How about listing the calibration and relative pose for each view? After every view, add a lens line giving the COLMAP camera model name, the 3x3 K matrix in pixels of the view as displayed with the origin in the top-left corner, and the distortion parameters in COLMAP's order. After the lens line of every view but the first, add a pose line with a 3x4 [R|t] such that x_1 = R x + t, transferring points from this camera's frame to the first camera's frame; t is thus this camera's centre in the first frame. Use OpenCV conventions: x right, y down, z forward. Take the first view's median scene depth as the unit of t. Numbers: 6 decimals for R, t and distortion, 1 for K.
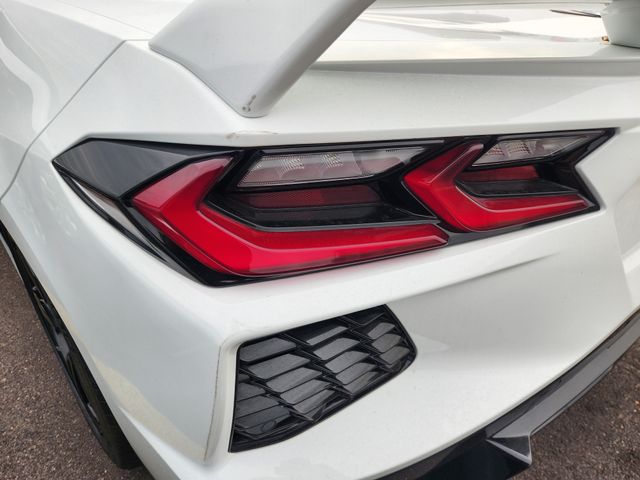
lens RADIAL K [[432.4, 0, 318.1], [0, 432.4, 237.9], [0, 0, 1]] dist [0.020831, -0.004993]
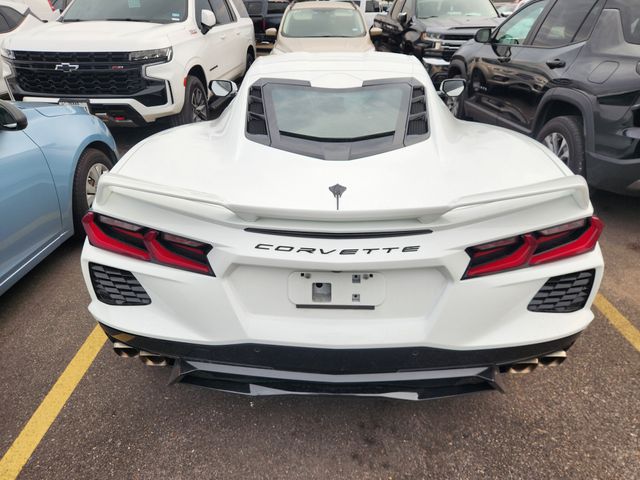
lens RADIAL K [[432.4, 0, 318.1], [0, 432.4, 237.9], [0, 0, 1]] dist [0.020831, -0.004993]
pose [[0.717909, 0.305578, -0.625482, 2.972850], [-0.354047, 0.933896, 0.049890, -0.700017], [0.599381, 0.185634, 0.778642, -0.658851]]
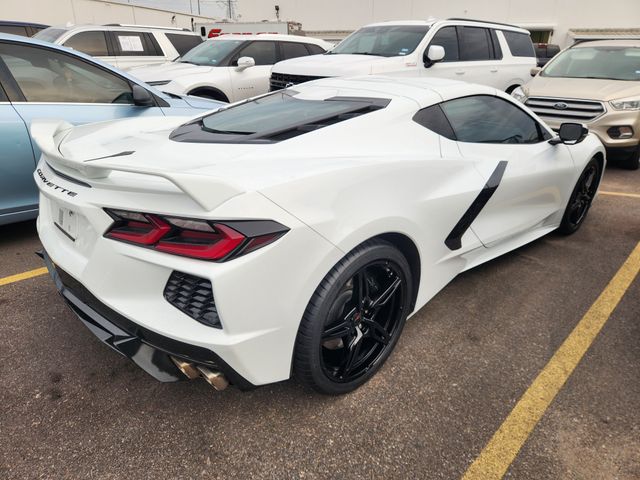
lens RADIAL K [[432.4, 0, 318.1], [0, 432.4, 237.9], [0, 0, 1]] dist [0.020831, -0.004993]
pose [[0.027490, 0.371720, -0.927938, 4.973709], [-0.539946, 0.786740, 0.299162, -2.427975], [0.841251, 0.492812, 0.222337, 2.757201]]
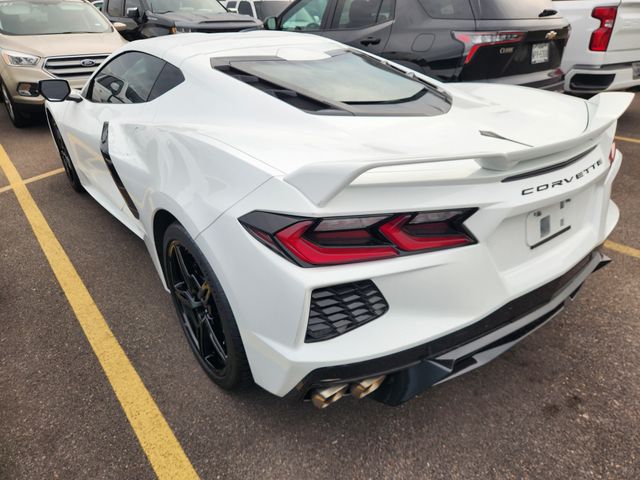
lens RADIAL K [[432.4, 0, 318.1], [0, 432.4, 237.9], [0, 0, 1]] dist [0.020831, -0.004993]
pose [[0.995211, 0.019937, -0.095697, 0.084359], [-0.027379, 0.996647, -0.077101, 0.112376], [0.093839, 0.079351, 0.992420, -1.425883]]
